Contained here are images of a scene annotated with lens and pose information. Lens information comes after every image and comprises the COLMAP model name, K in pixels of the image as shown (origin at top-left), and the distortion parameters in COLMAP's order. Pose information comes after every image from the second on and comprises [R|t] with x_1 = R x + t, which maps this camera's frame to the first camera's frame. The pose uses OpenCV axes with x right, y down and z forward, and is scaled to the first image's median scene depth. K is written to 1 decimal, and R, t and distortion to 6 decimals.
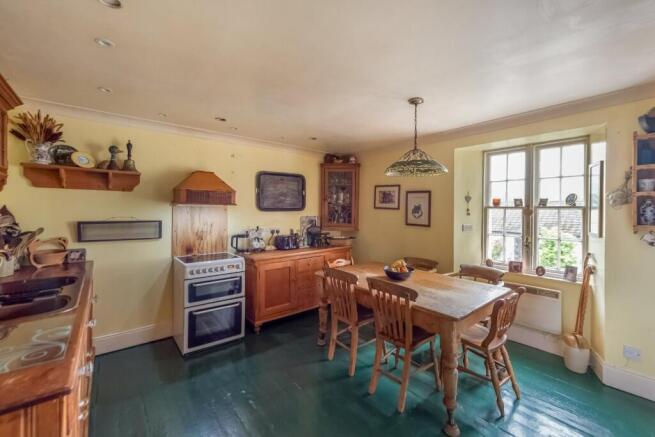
lens RADIAL K [[264.2, 0, 326.6], [0, 264.2, 206.3], [0, 0, 1]] dist [-0.000558, -0.000419]
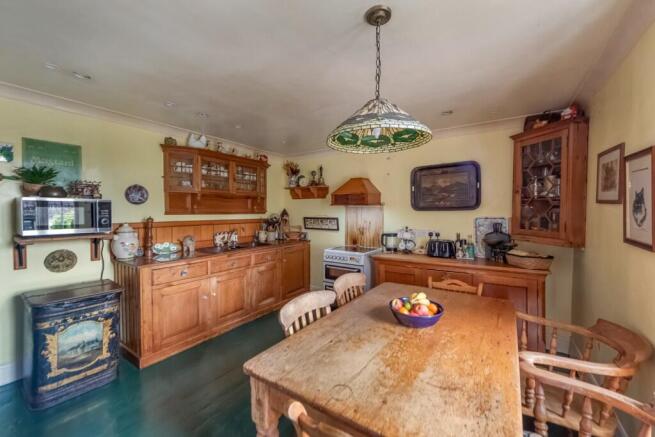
lens RADIAL K [[264.2, 0, 326.6], [0, 264.2, 206.3], [0, 0, 1]] dist [-0.000558, -0.000419]
pose [[0.269407, -0.023026, -0.962751, 0.605514], [0.019414, 0.999641, -0.018476, 0.015698], [0.962831, -0.013713, 0.269757, 0.492092]]
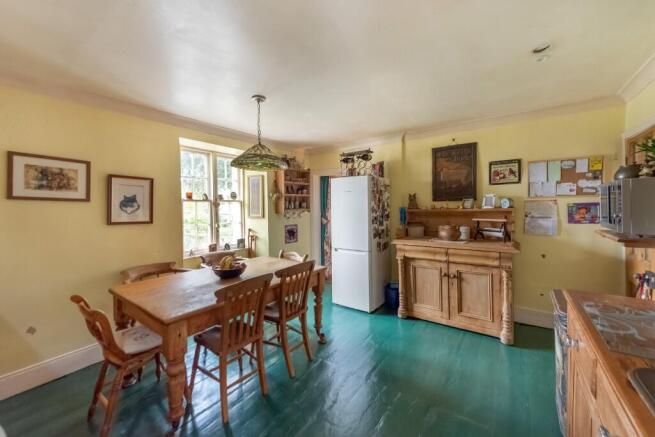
lens RADIAL K [[264.2, 0, 326.6], [0, 264.2, 206.3], [0, 0, 1]] dist [-0.000558, -0.000419]
pose [[-0.266229, -0.005619, 0.963893, -0.520089], [-0.005269, 0.999977, 0.004374, 0.019684], [-0.963895, -0.003915, -0.266252, 0.694783]]
